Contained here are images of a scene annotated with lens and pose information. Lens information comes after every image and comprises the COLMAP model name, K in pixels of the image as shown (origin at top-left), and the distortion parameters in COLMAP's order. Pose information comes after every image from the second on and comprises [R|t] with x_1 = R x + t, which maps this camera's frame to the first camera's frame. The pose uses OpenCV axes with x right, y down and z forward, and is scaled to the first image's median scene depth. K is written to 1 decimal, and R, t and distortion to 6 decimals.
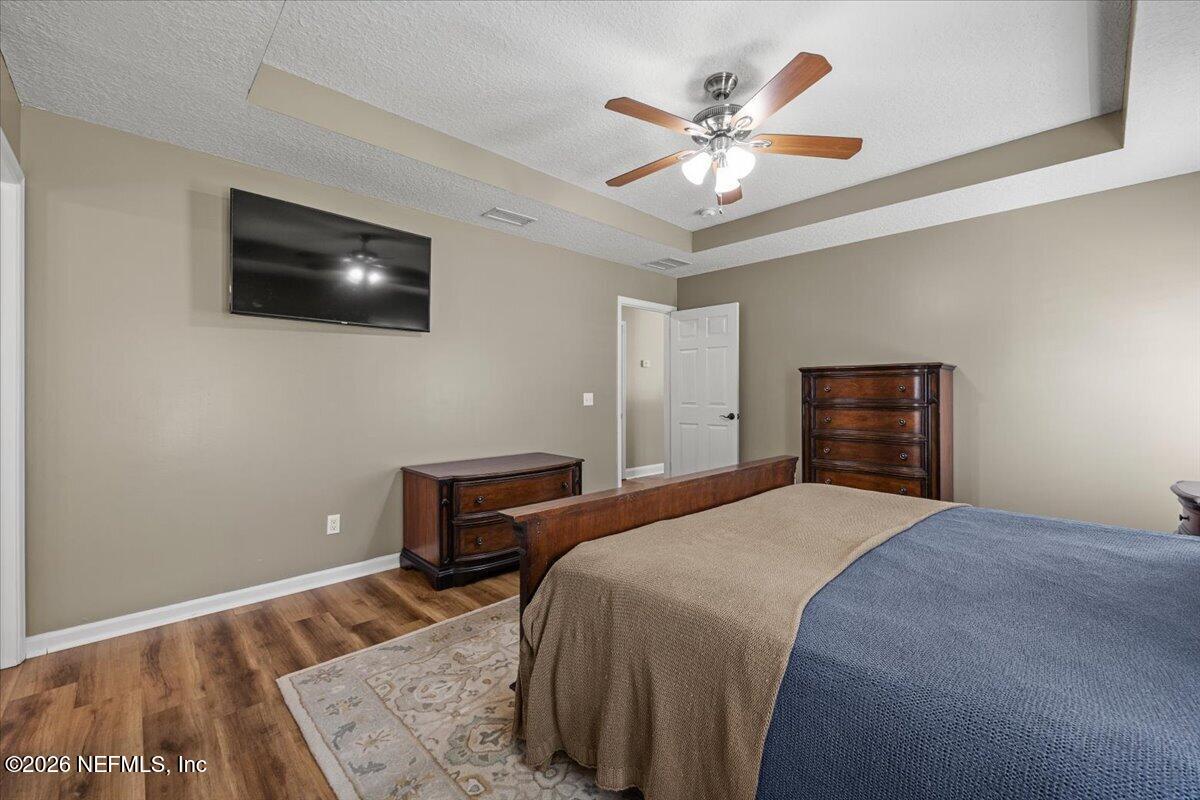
lens RADIAL K [[483.0, 0, 599.2], [0, 483.0, 397.1], [0, 0, 1]] dist [-0.000391, -0.000097]
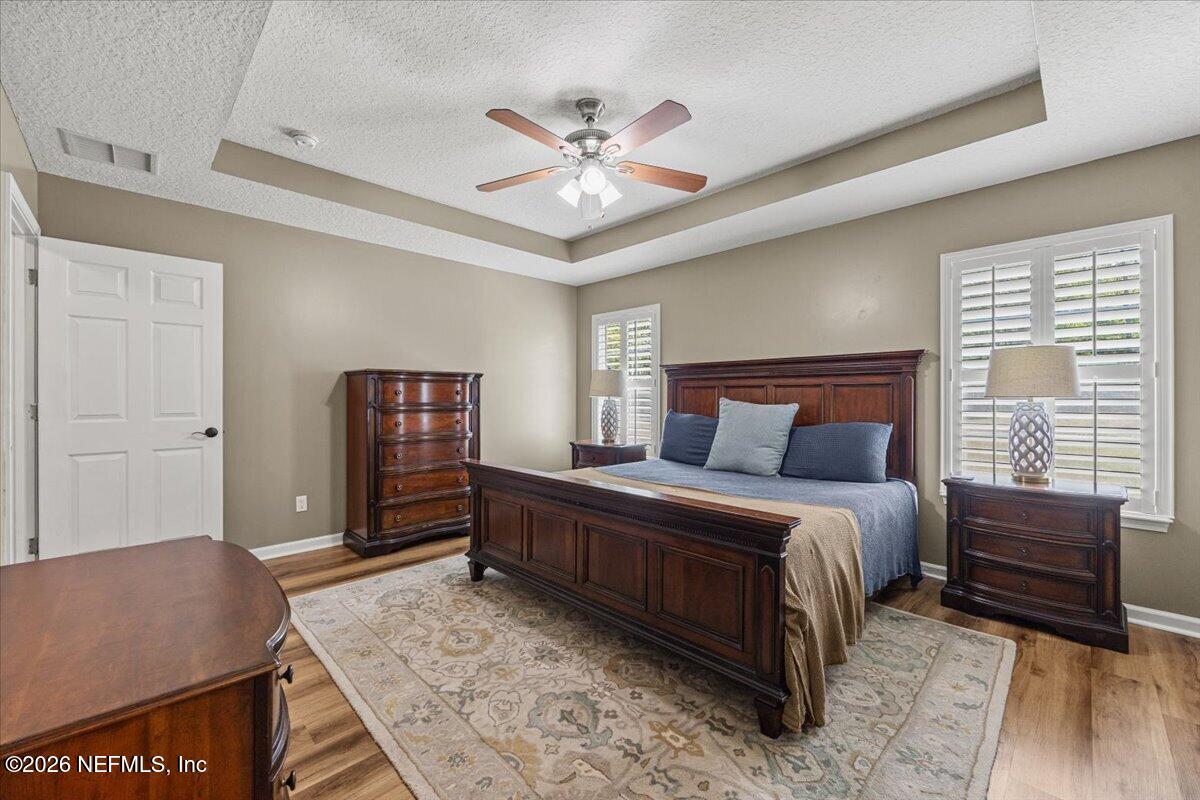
lens RADIAL K [[483.0, 0, 599.2], [0, 483.0, 397.1], [0, 0, 1]] dist [-0.000391, -0.000097]
pose [[-0.010893, 0.000727, 0.999940, -0.544929], [0.011137, 0.999938, -0.000606, -0.003504], [-0.999879, 0.011130, -0.010900, 0.653579]]
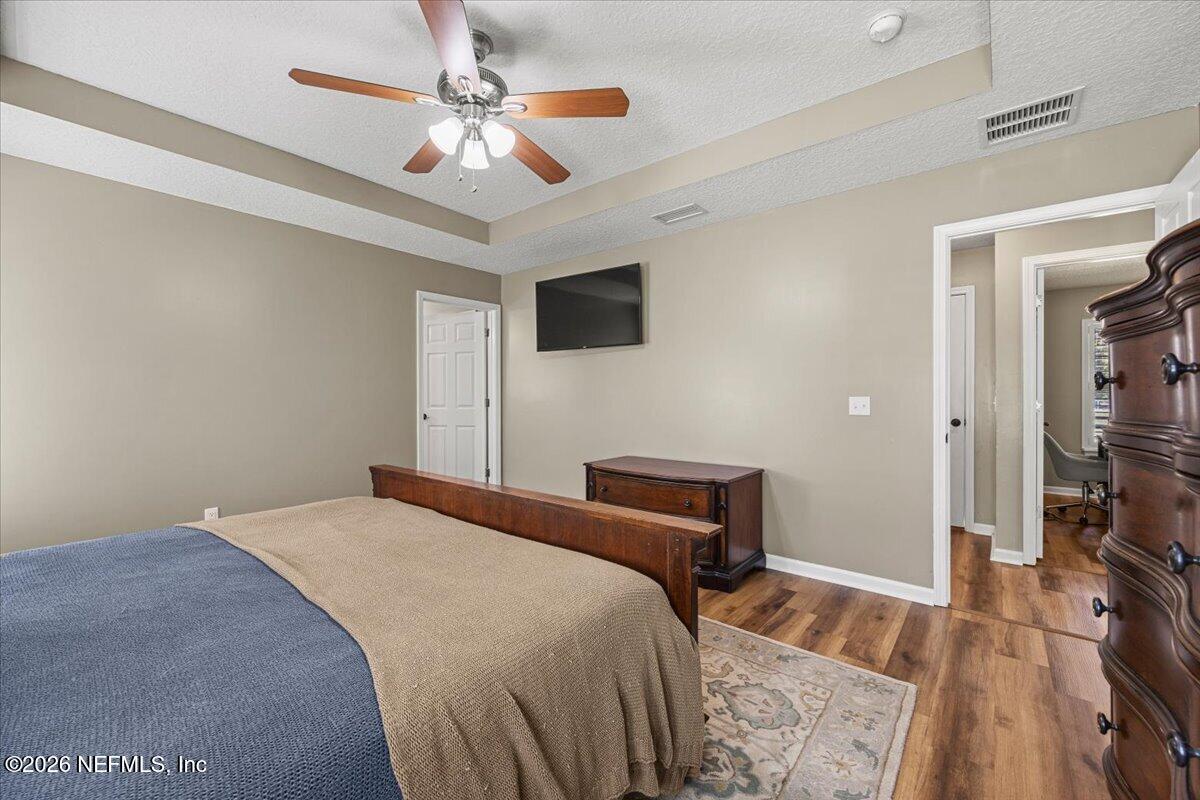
lens RADIAL K [[483.0, 0, 599.2], [0, 483.0, 397.1], [0, 0, 1]] dist [-0.000391, -0.000097]
pose [[0.113400, 0.004156, -0.993541, 0.759197], [-0.009740, 0.999948, 0.003071, -0.007032], [0.993502, 0.009328, 0.113434, 0.743266]]
